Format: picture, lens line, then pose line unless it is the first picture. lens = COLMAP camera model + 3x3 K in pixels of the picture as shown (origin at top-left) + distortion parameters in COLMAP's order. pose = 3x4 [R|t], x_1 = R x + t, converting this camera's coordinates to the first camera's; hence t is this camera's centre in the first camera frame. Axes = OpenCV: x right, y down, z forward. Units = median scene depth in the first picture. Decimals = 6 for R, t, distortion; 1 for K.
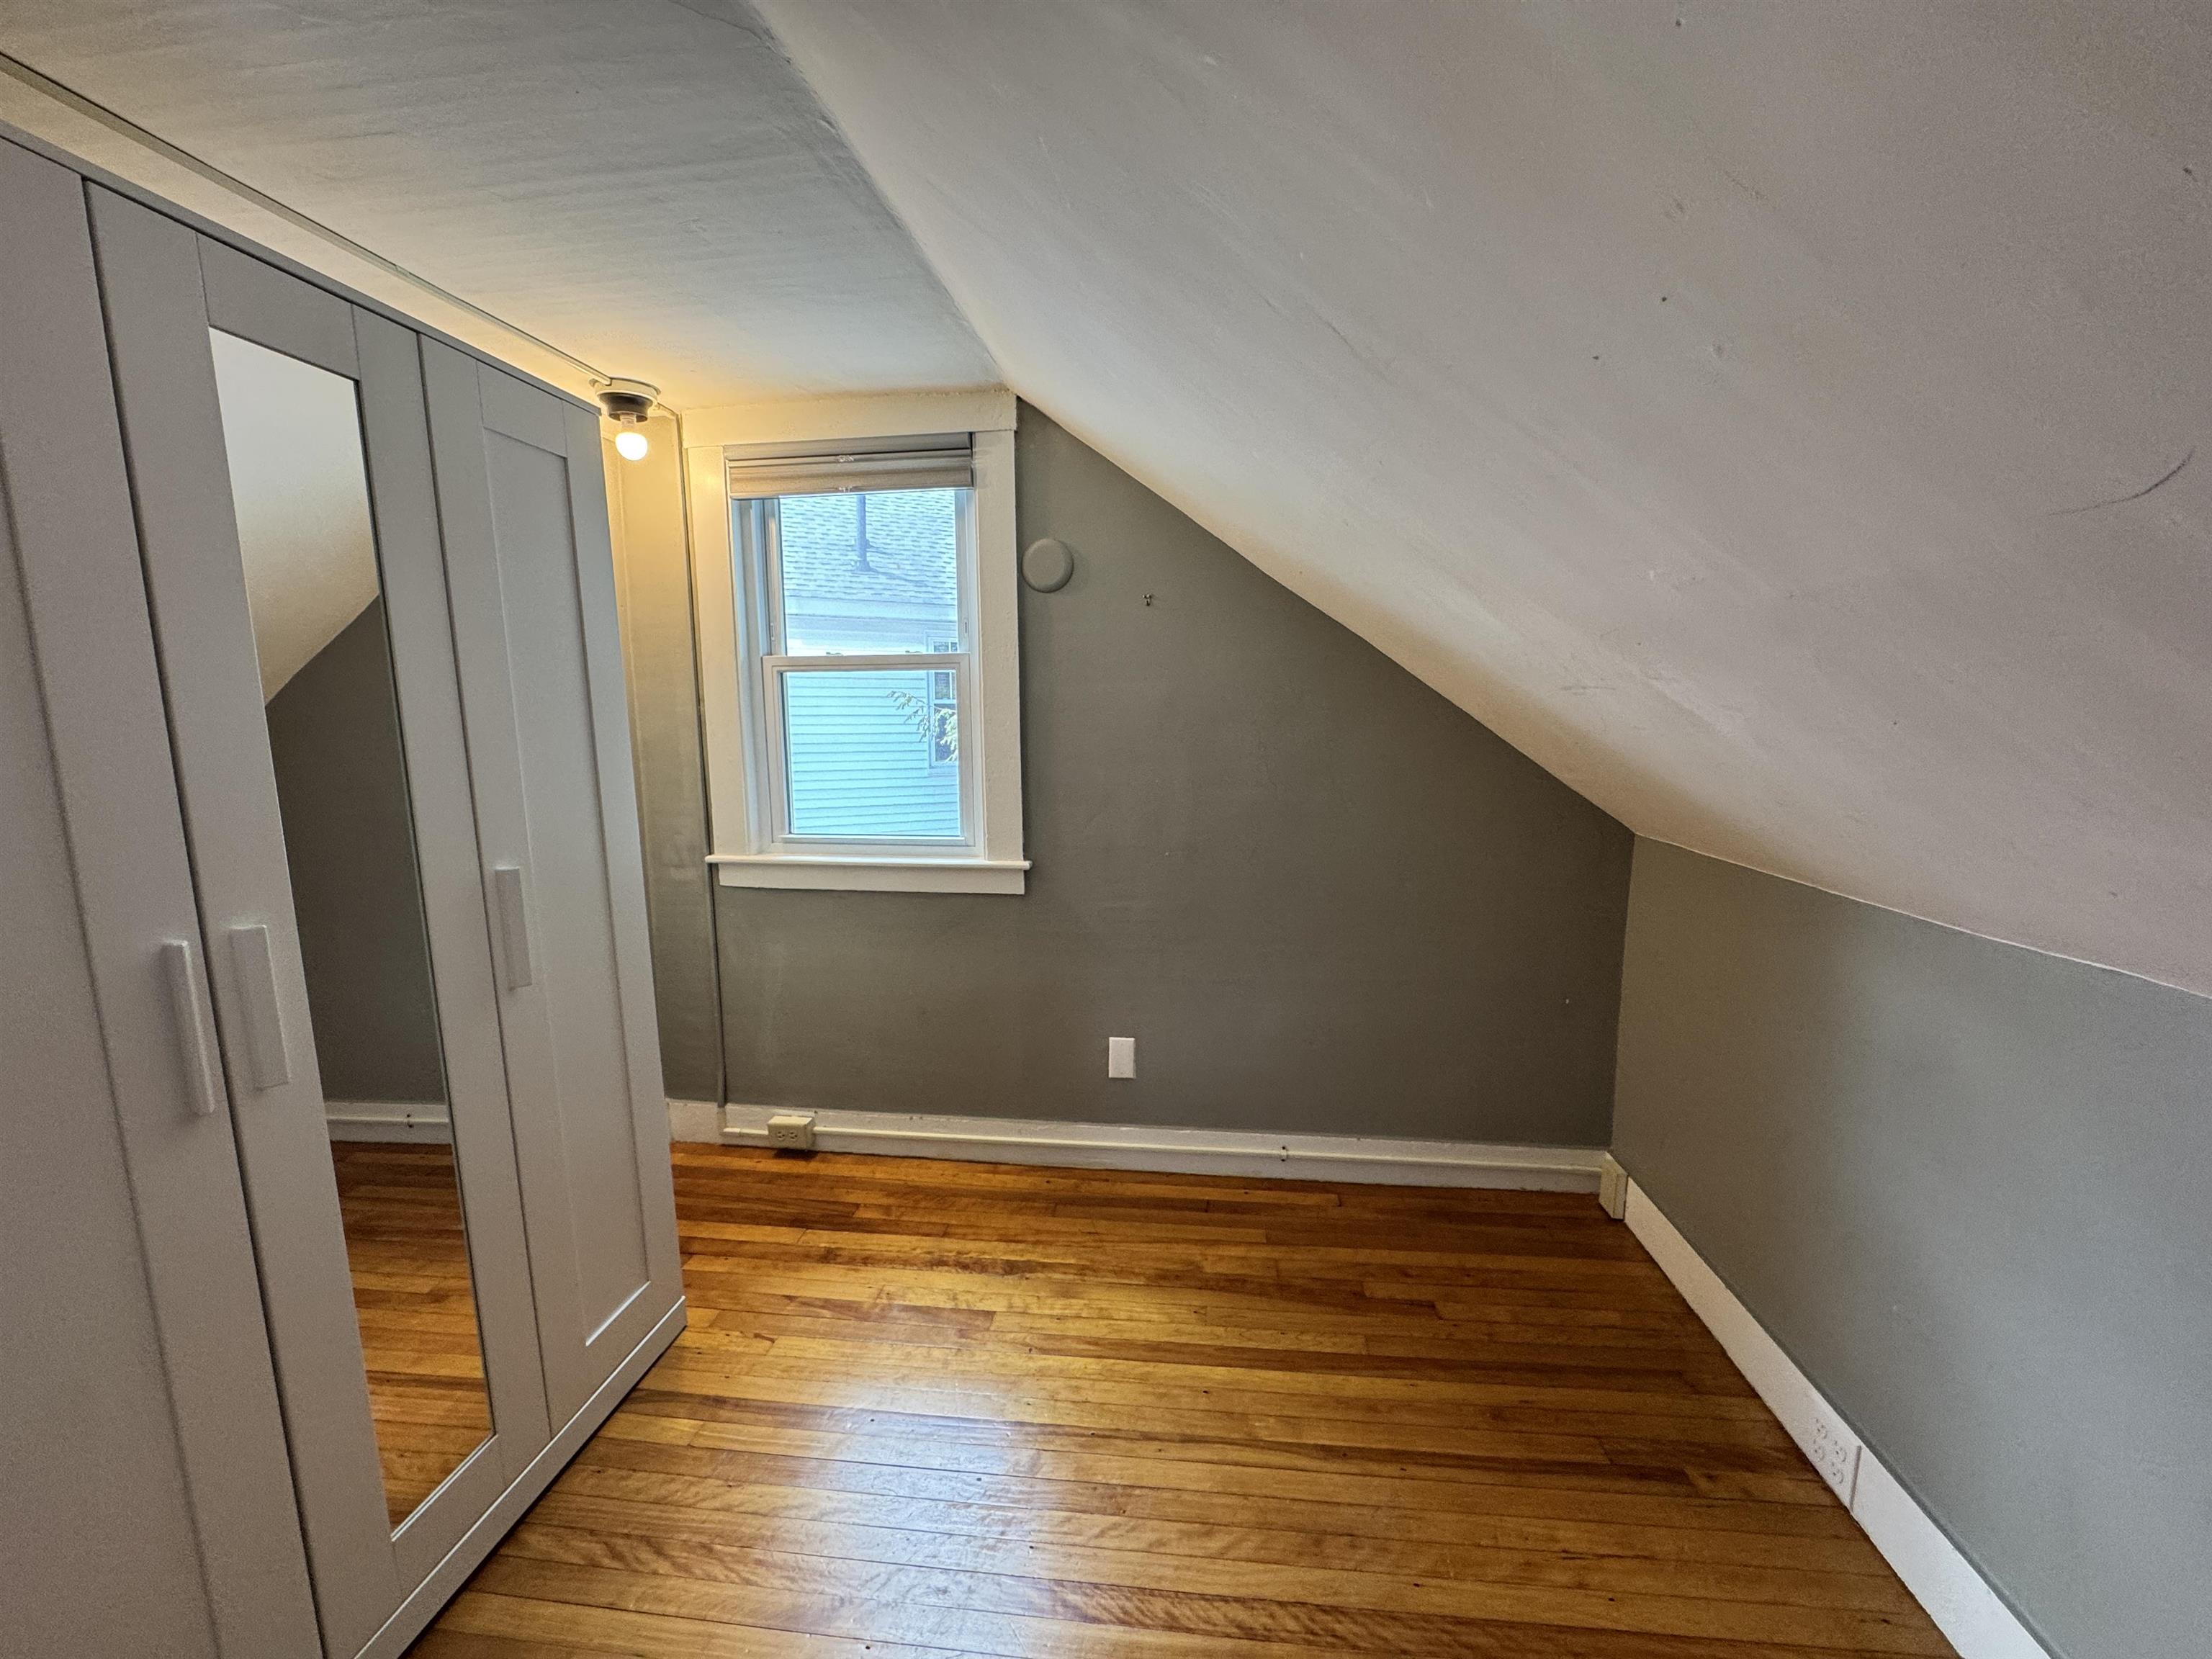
lens RADIAL K [[883.0, 0, 1106.0], [0, 883.0, 829.5], [0, 0, 1]] dist [-0.003482, 0.000435]
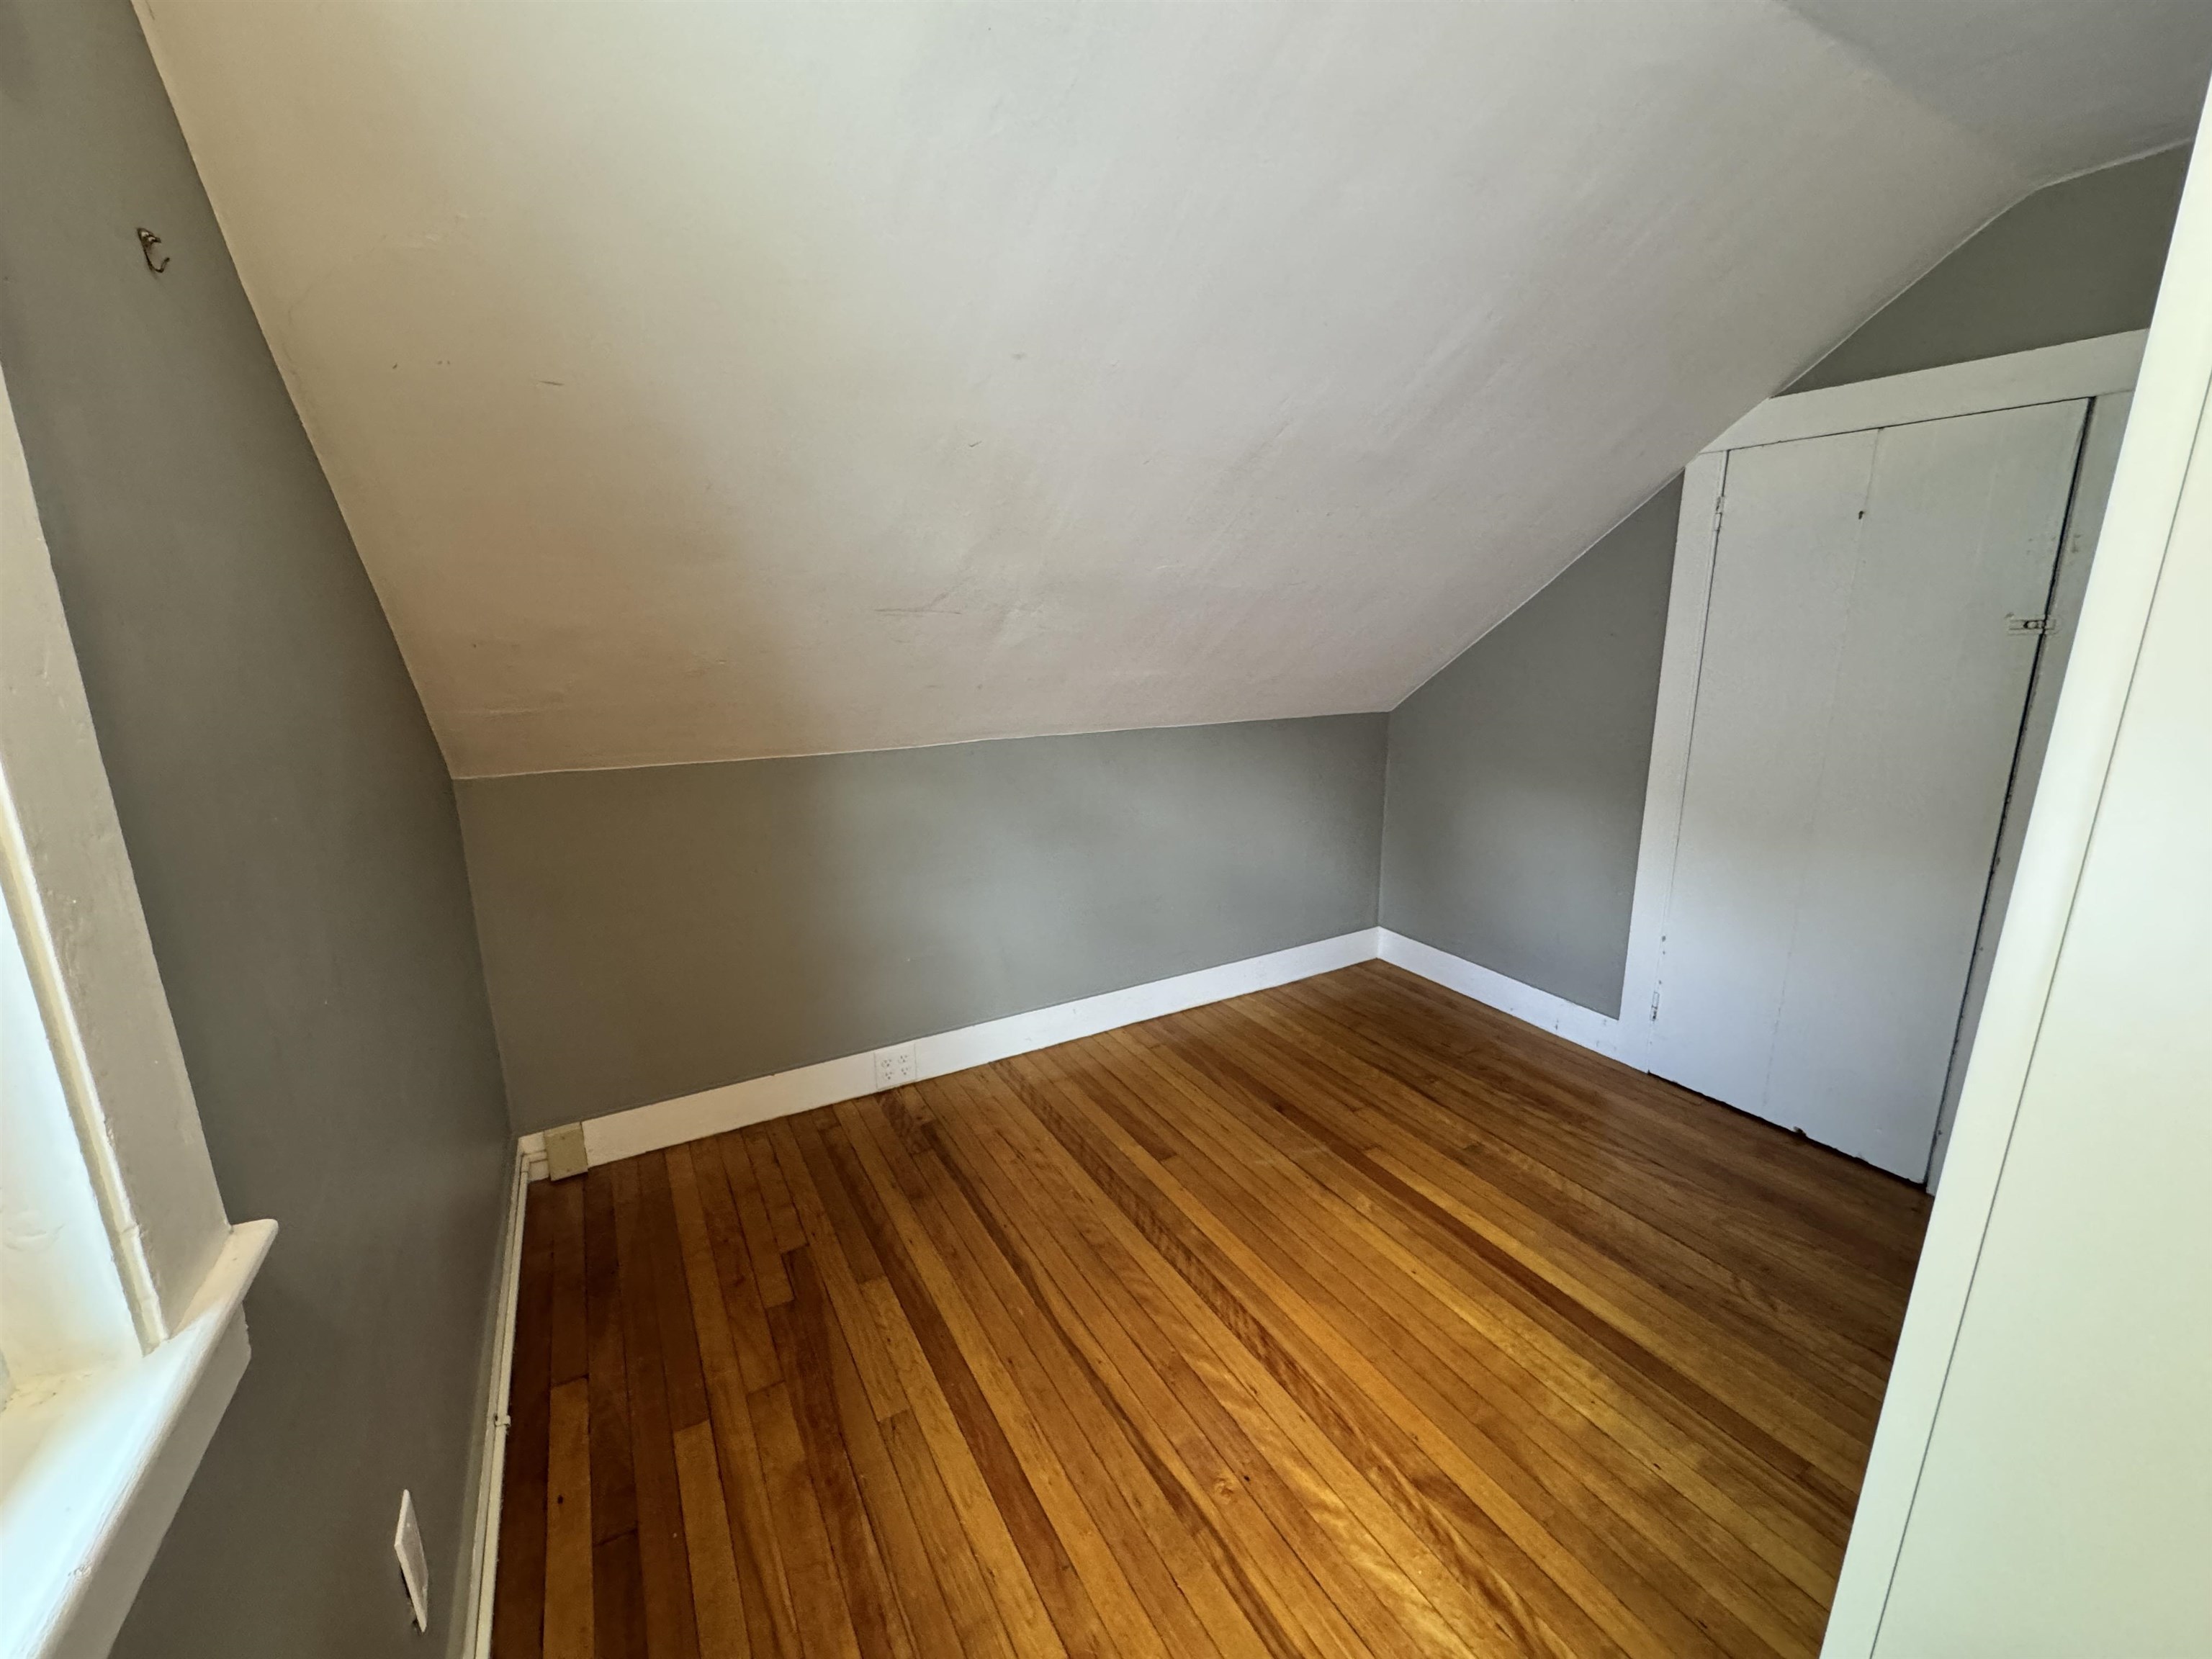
lens RADIAL K [[883.0, 0, 1106.0], [0, 883.0, 829.5], [0, 0, 1]] dist [-0.003482, 0.000435]
pose [[-0.617608, -0.153734, 0.771315, -0.571434], [0.119319, 0.951043, 0.285097, -0.148988], [-0.777383, 0.268110, -0.569028, 1.277029]]
